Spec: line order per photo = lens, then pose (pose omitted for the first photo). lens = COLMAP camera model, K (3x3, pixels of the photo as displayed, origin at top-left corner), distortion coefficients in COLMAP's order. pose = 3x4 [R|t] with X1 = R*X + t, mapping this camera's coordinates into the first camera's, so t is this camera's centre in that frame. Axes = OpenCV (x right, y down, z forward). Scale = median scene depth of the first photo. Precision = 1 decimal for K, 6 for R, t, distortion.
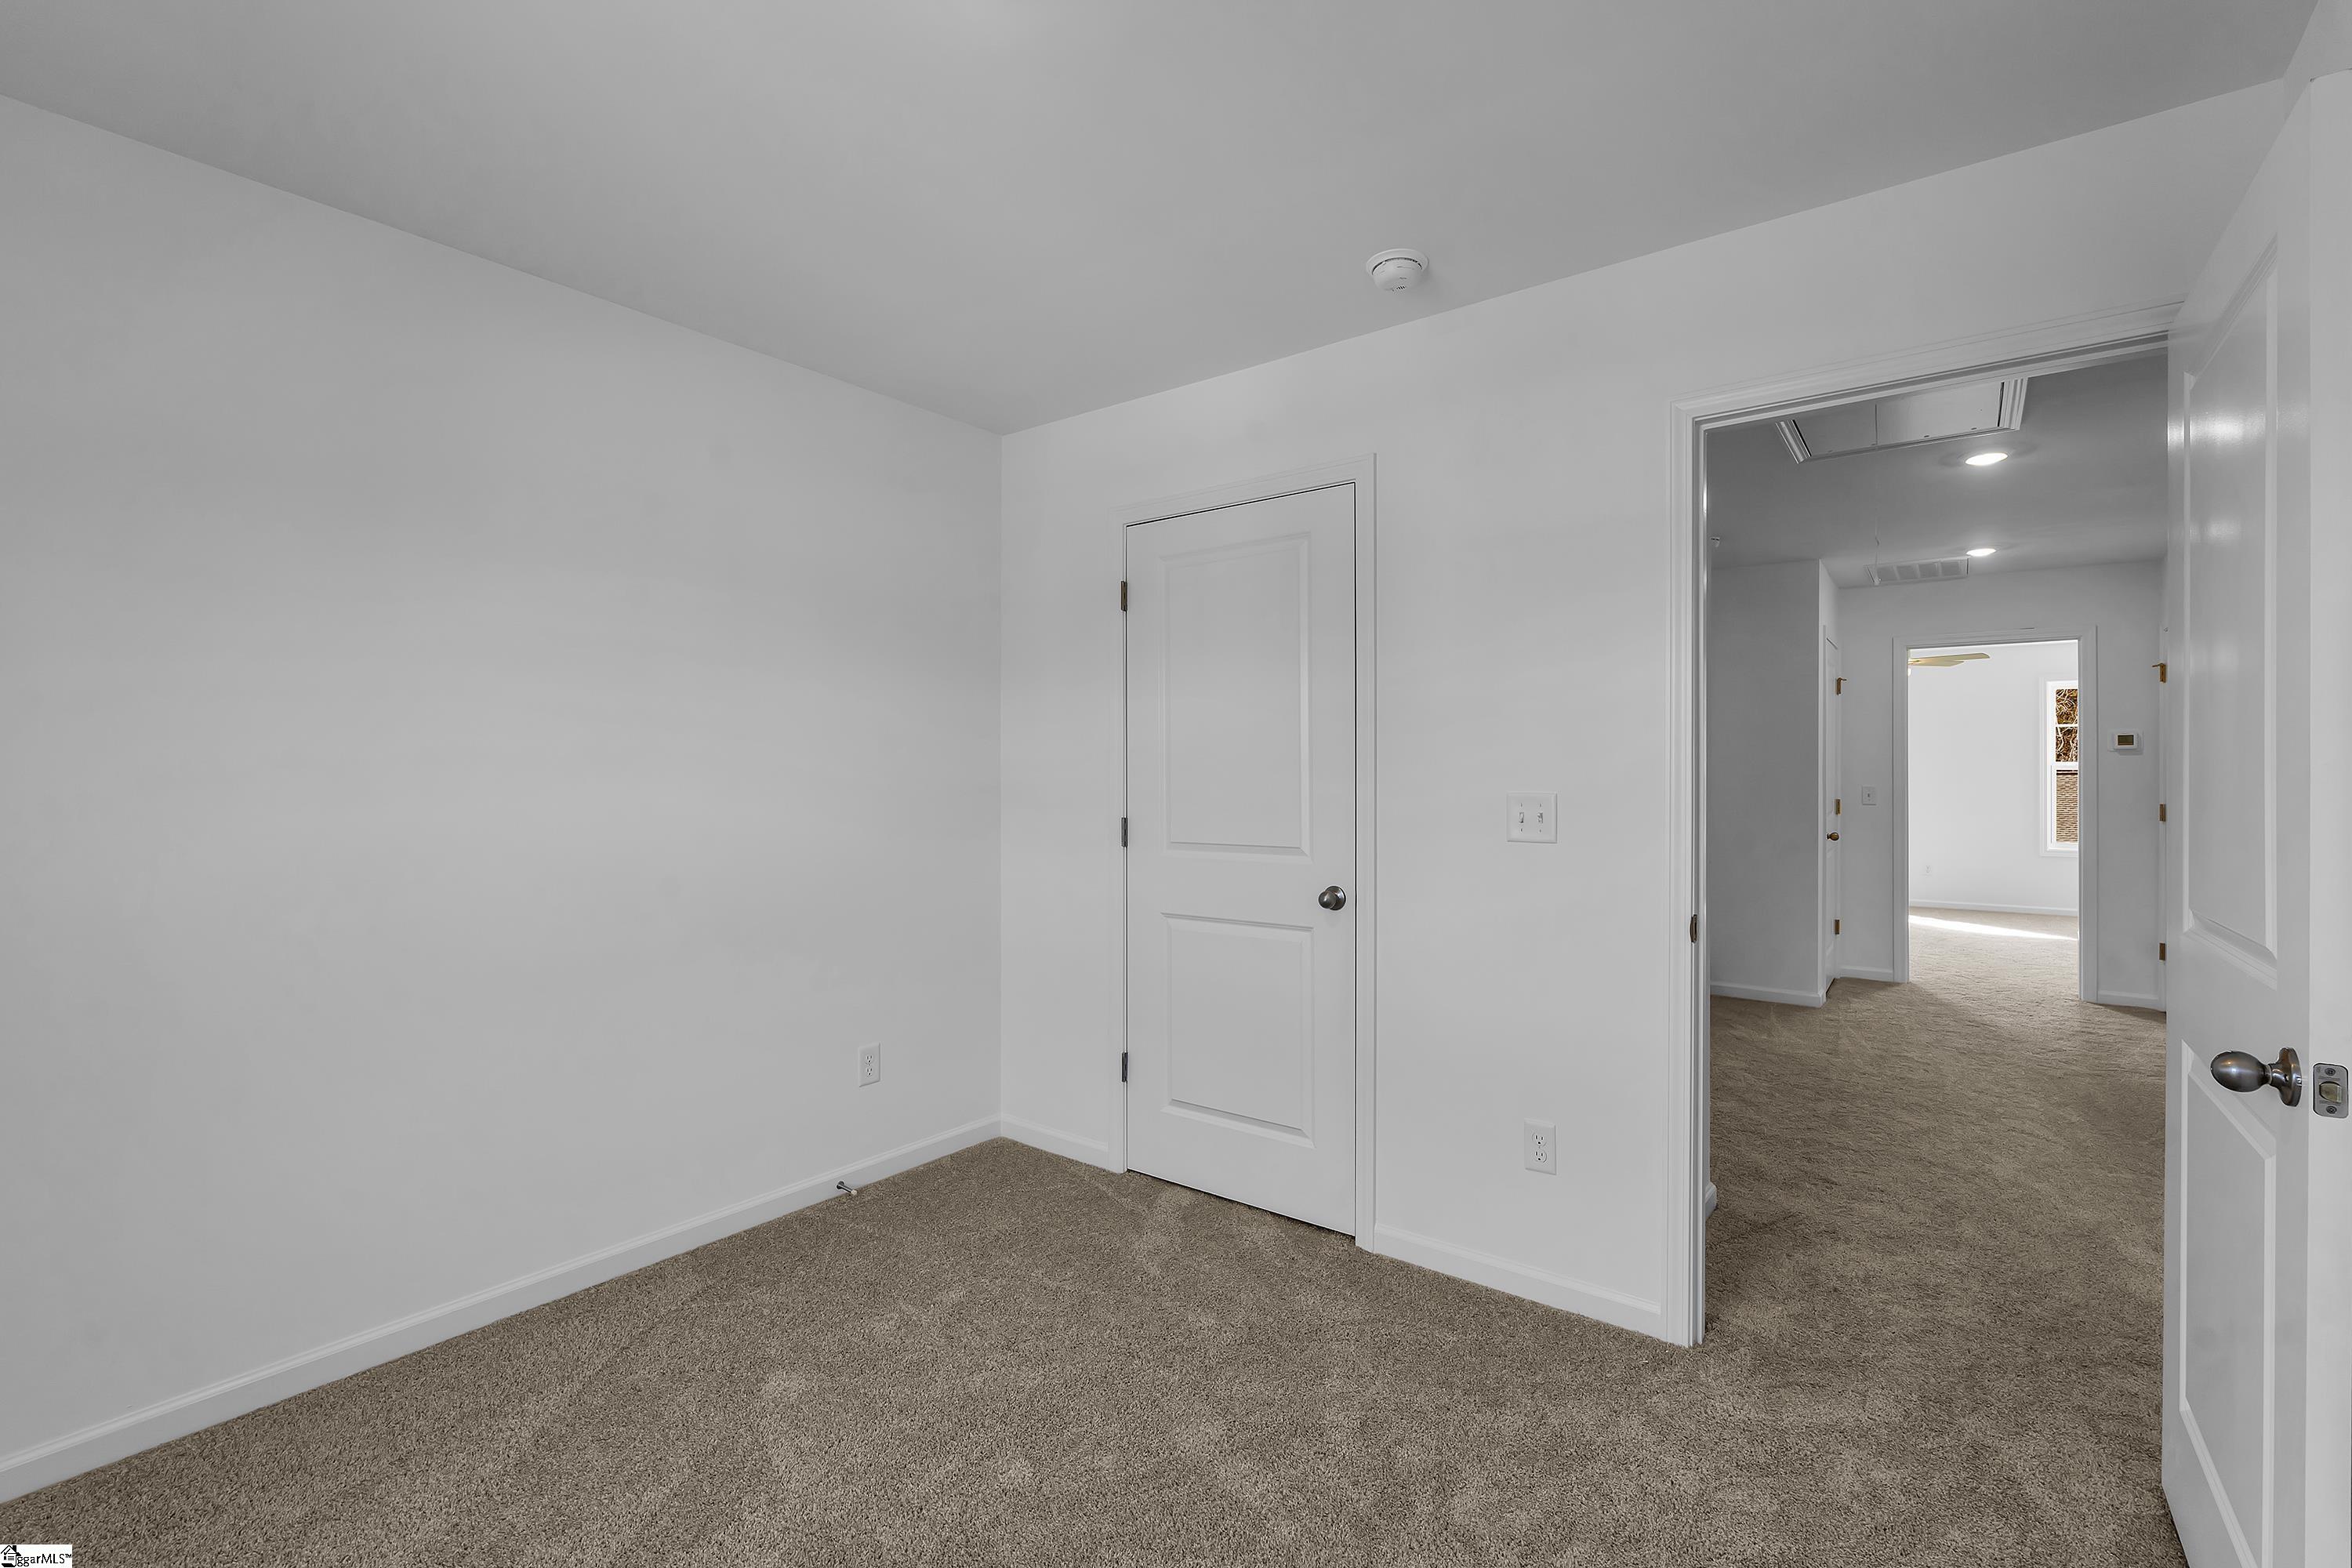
lens RADIAL K [[1032.4, 0, 1199.9], [0, 1032.4, 774.2], [0, 0, 1]] dist [-0.001380, -0.000216]
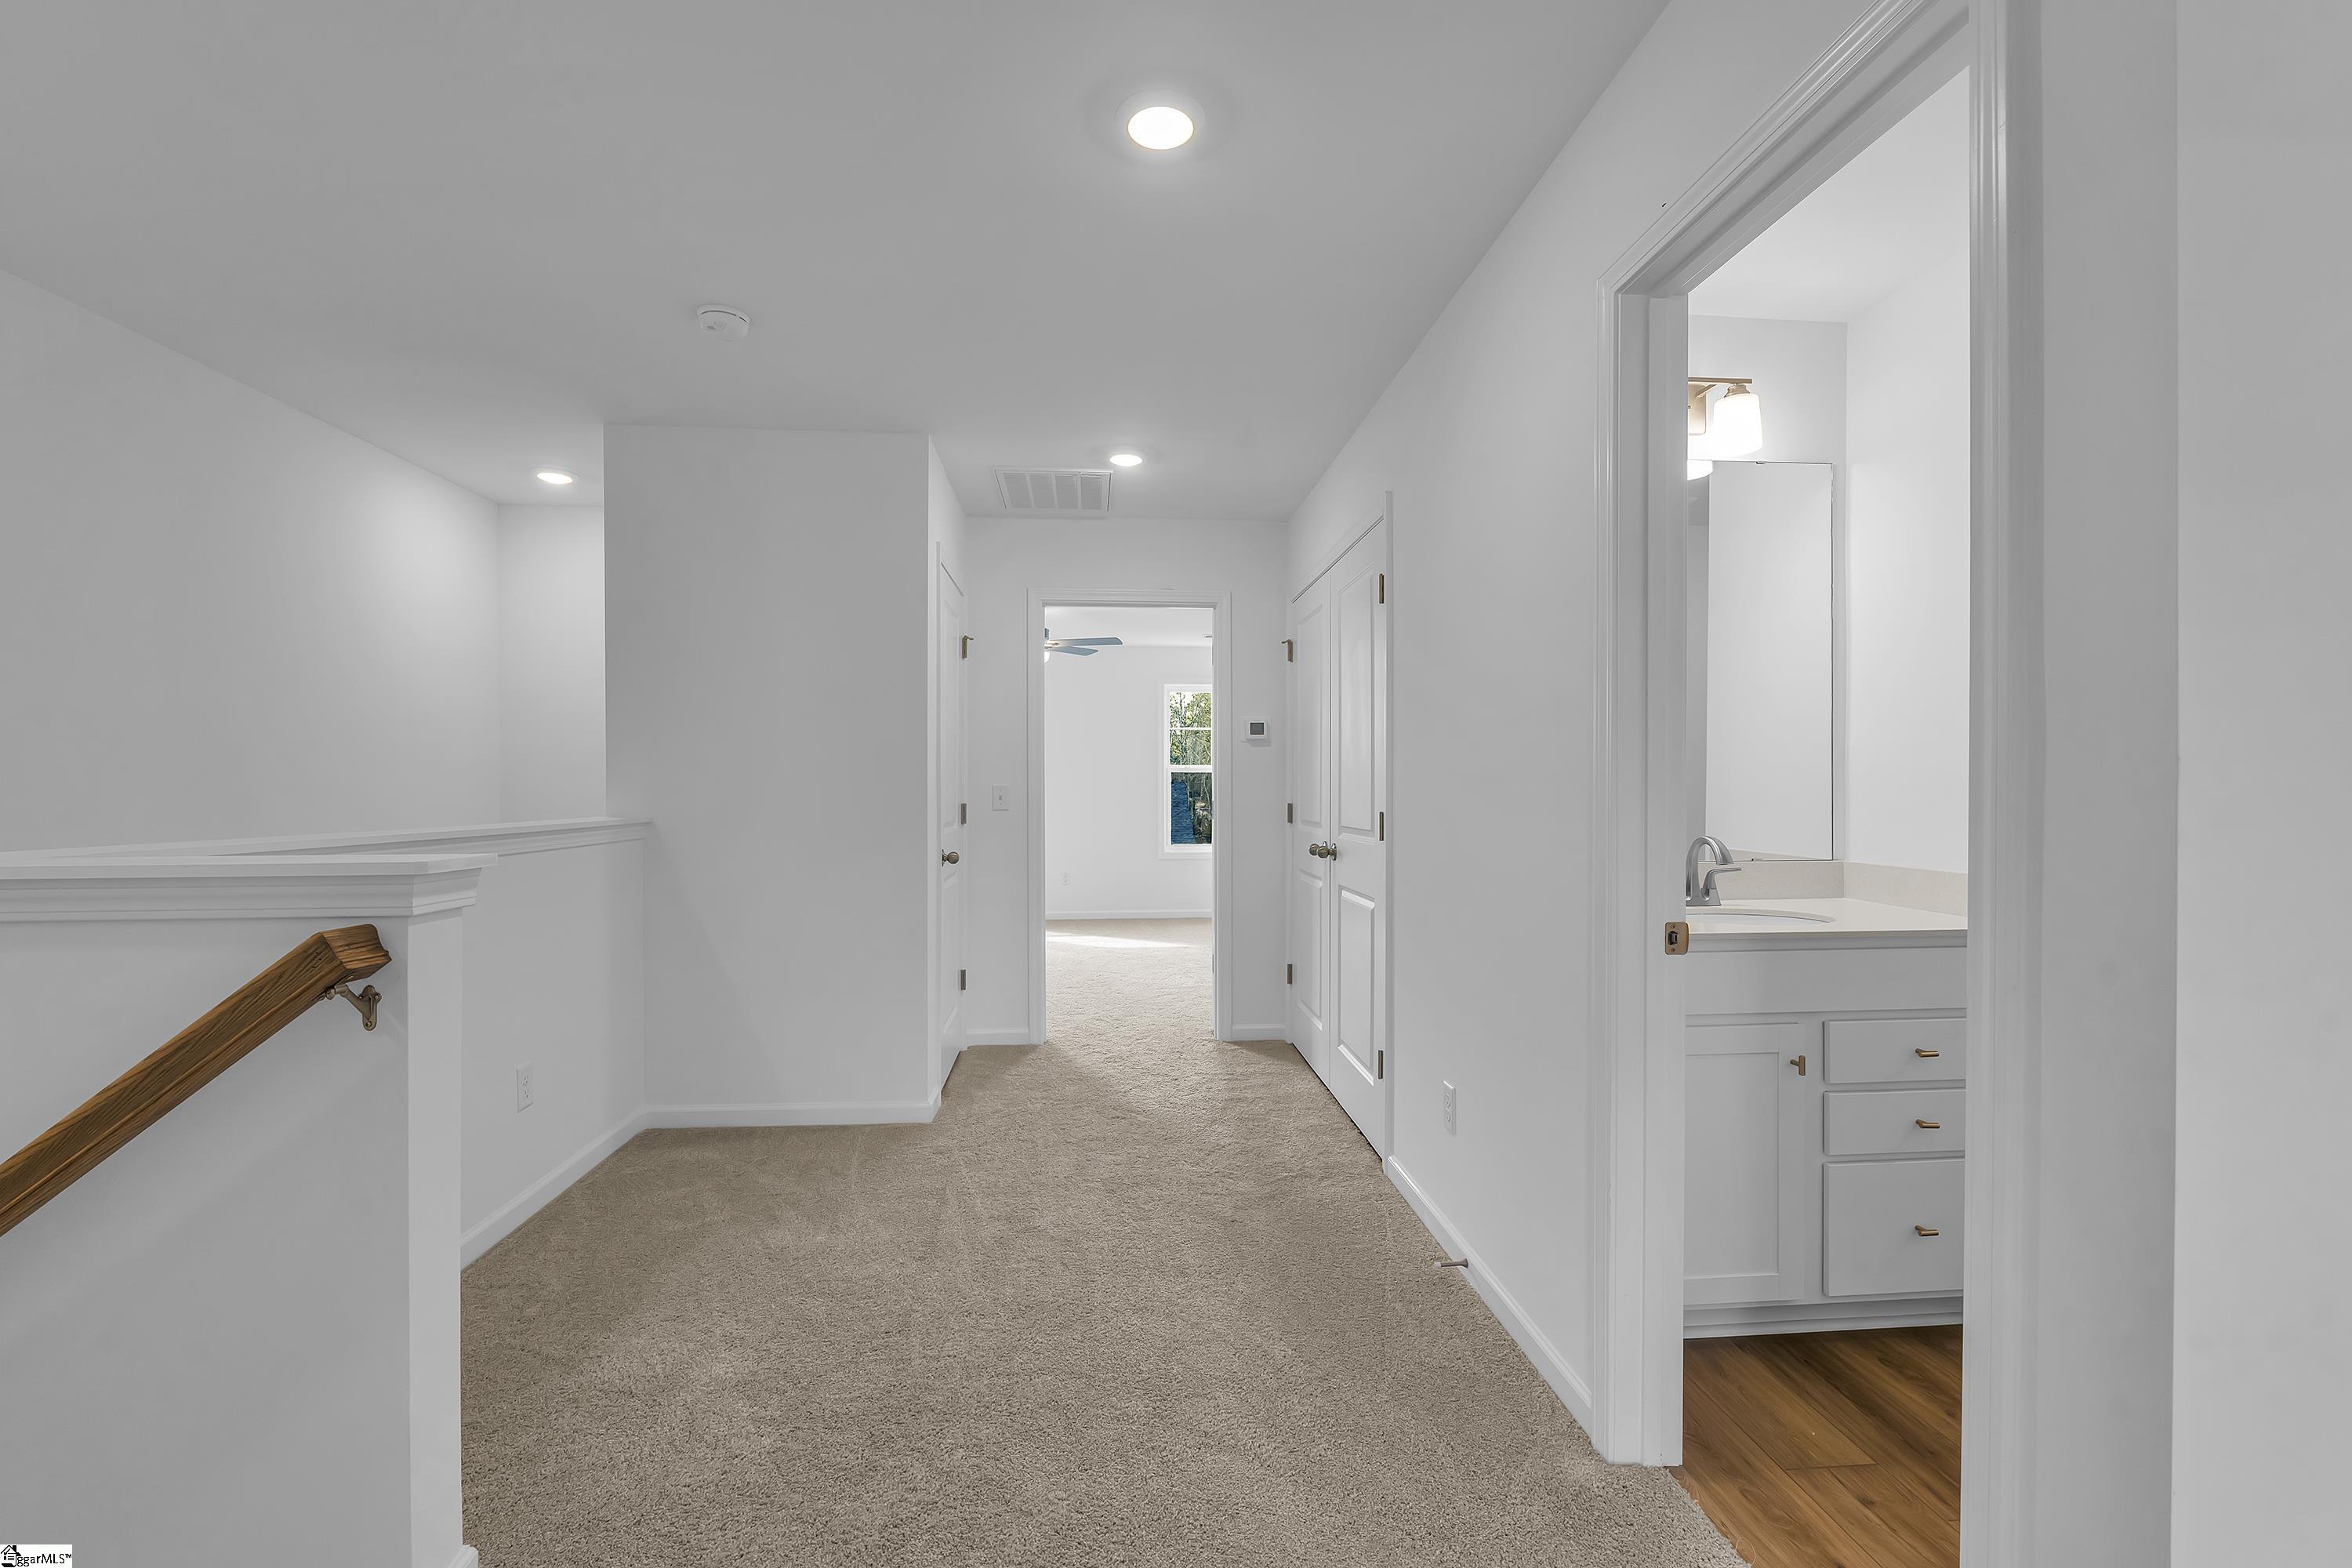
lens RADIAL K [[1096.1, 0, 1172.6], [0, 1096.1, 790.3], [0, 0, 1]] dist [-0.000888, -0.000124]
pose [[0.756664, -0.005610, 0.653779, 0.252407], [0.000834, 0.999971, 0.007615, 0.010661], [-0.653803, -0.005217, 0.756647, 0.359219]]
